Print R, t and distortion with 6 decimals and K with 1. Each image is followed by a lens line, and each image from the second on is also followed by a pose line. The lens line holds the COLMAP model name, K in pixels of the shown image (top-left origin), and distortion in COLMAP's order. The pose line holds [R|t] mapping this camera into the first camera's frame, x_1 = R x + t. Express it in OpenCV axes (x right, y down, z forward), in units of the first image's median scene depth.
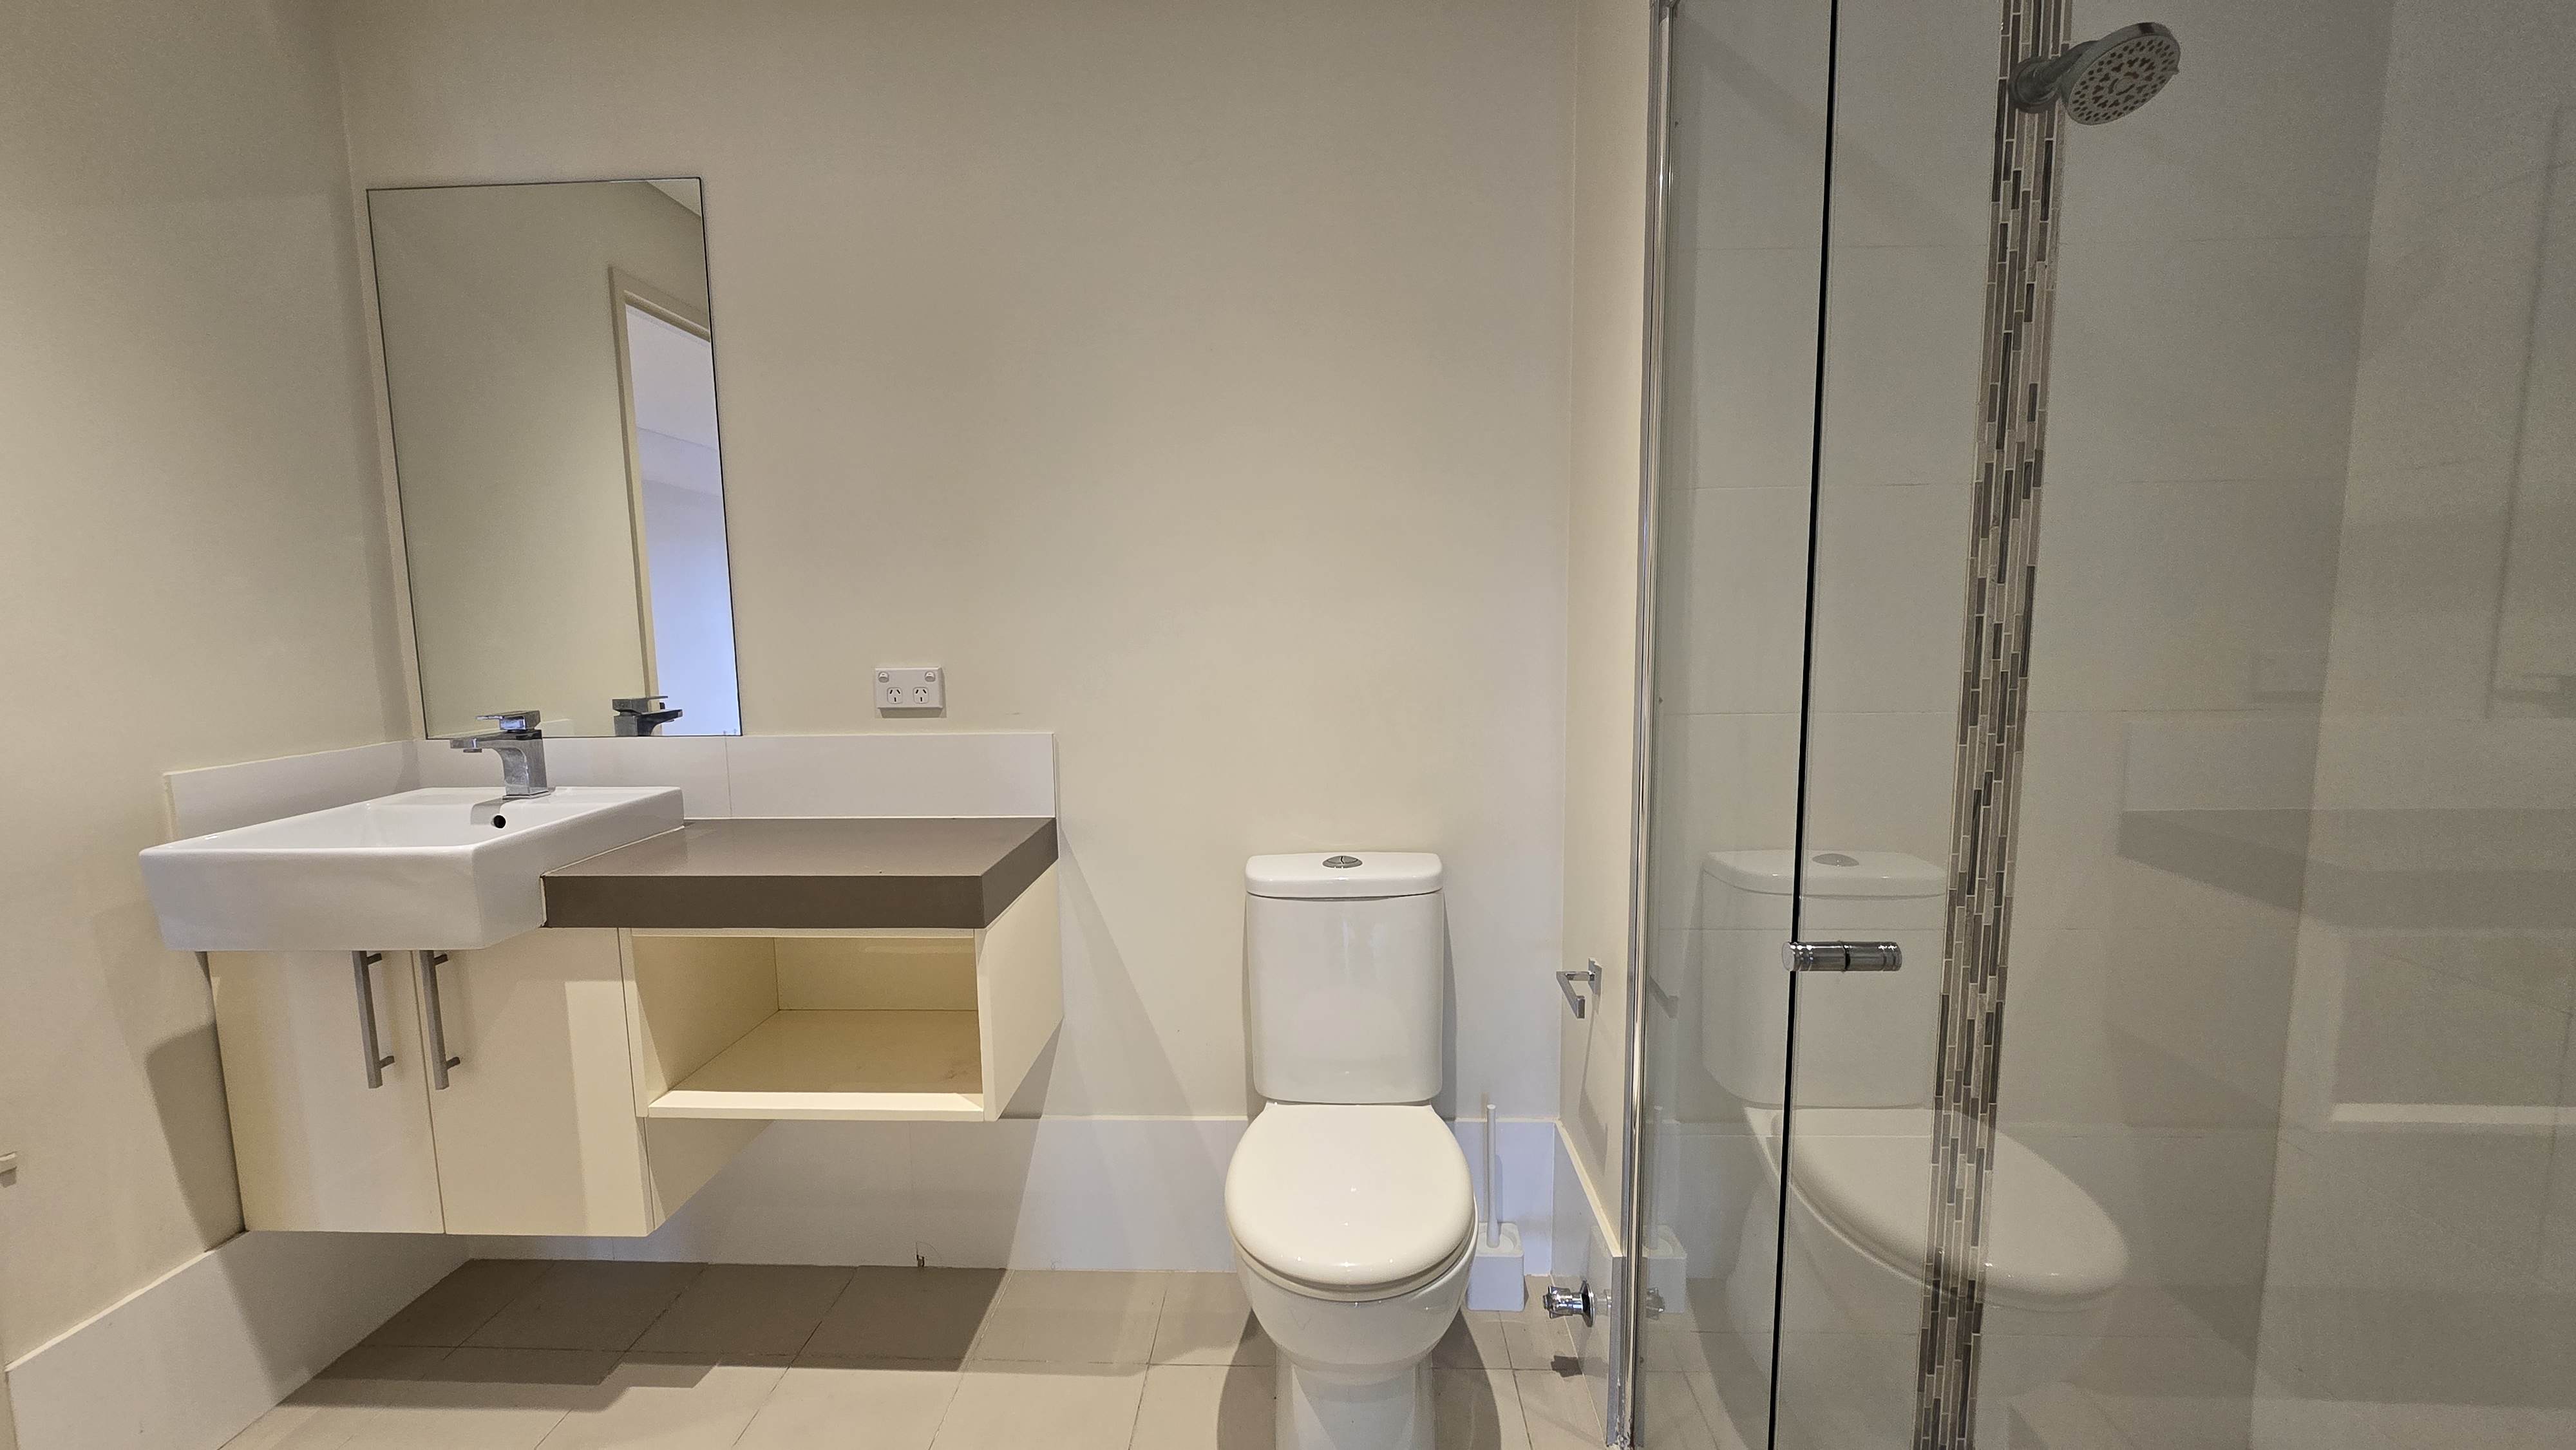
lens RADIAL K [[1041.3, 0, 1279.7], [0, 1041.3, 736.8], [0, 0, 1]] dist [-0.008691, -0.000286]
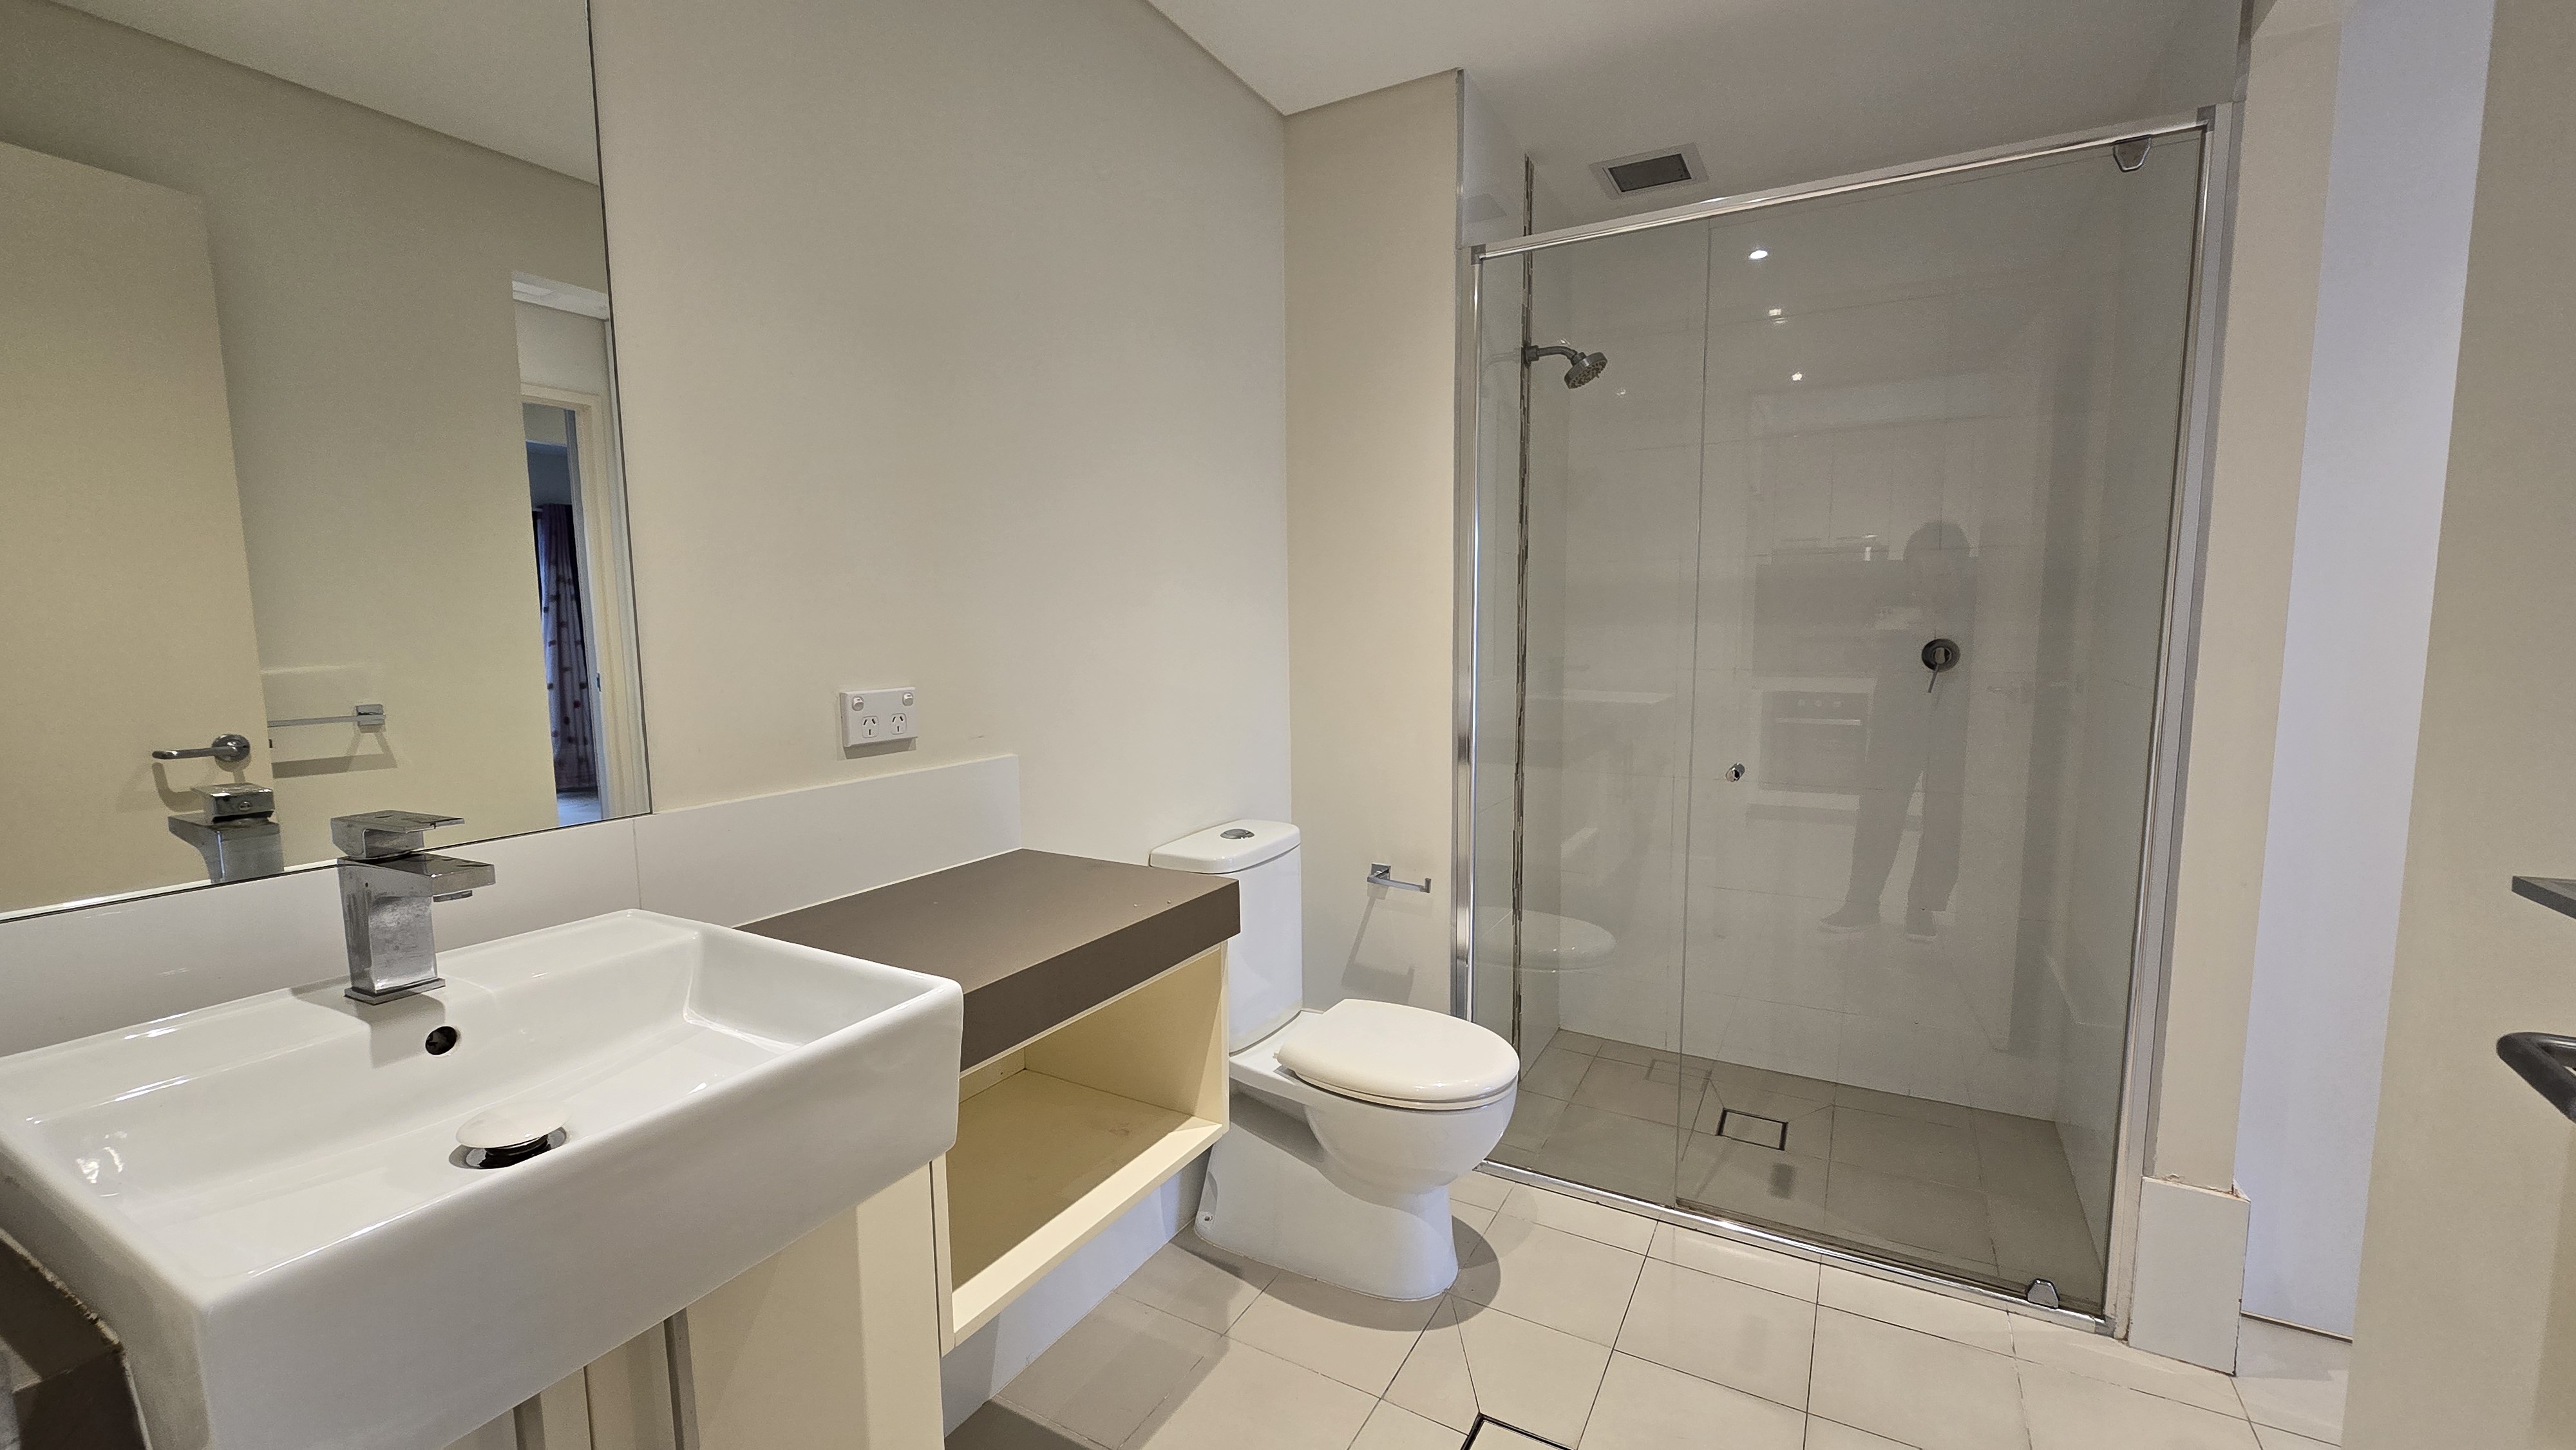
lens RADIAL K [[1041.3, 0, 1279.7], [0, 1041.3, 736.8], [0, 0, 1]] dist [-0.008691, -0.000286]
pose [[0.448815, -0.086730, 0.889406, -0.906609], [0.105433, 0.993467, 0.043673, -0.034060], [-0.887383, 0.074172, 0.455027, 0.394883]]
